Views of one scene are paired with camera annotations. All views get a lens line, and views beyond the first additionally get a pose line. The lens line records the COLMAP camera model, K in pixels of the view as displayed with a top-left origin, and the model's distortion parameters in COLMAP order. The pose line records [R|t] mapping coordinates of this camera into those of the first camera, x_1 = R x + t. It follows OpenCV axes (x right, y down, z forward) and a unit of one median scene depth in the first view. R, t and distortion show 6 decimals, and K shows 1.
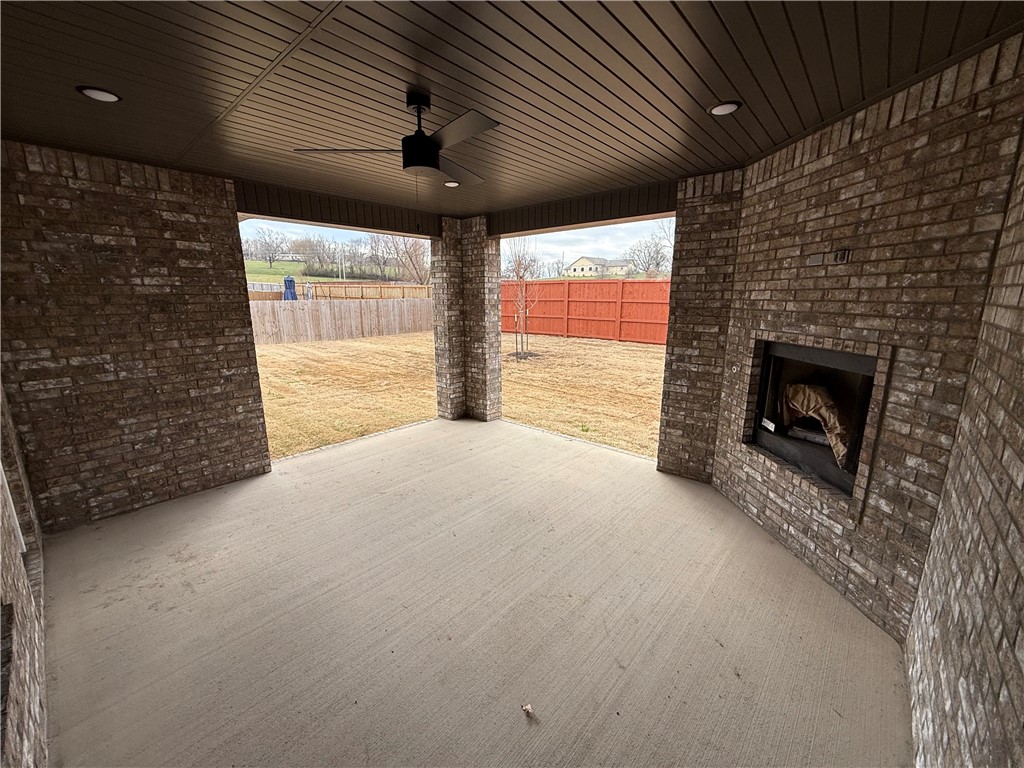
lens RADIAL K [[407.0, 0, 510.4], [0, 407.0, 381.9], [0, 0, 1]] dist [0.000739, 0.000035]
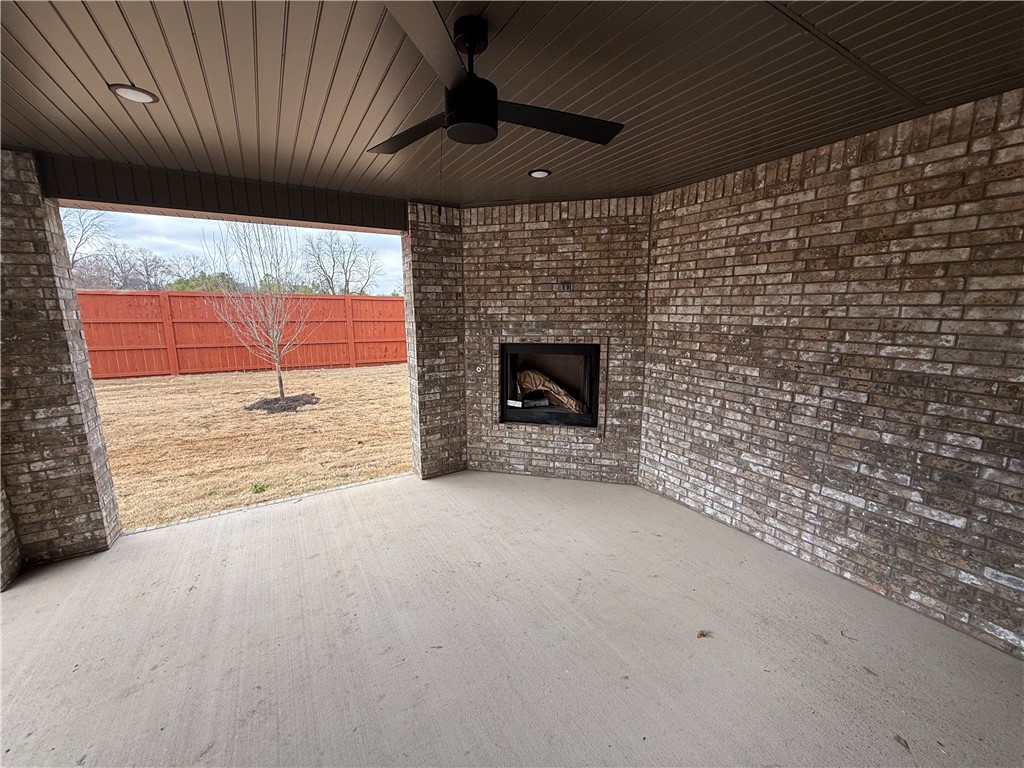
lens RADIAL K [[407.0, 0, 510.4], [0, 407.0, 381.9], [0, 0, 1]] dist [0.000739, 0.000035]
pose [[0.306761, -0.167158, 0.936993, -0.680829], [0.203347, 0.973237, 0.107051, -0.122890], [-0.929811, 0.157695, 0.332542, 0.571436]]
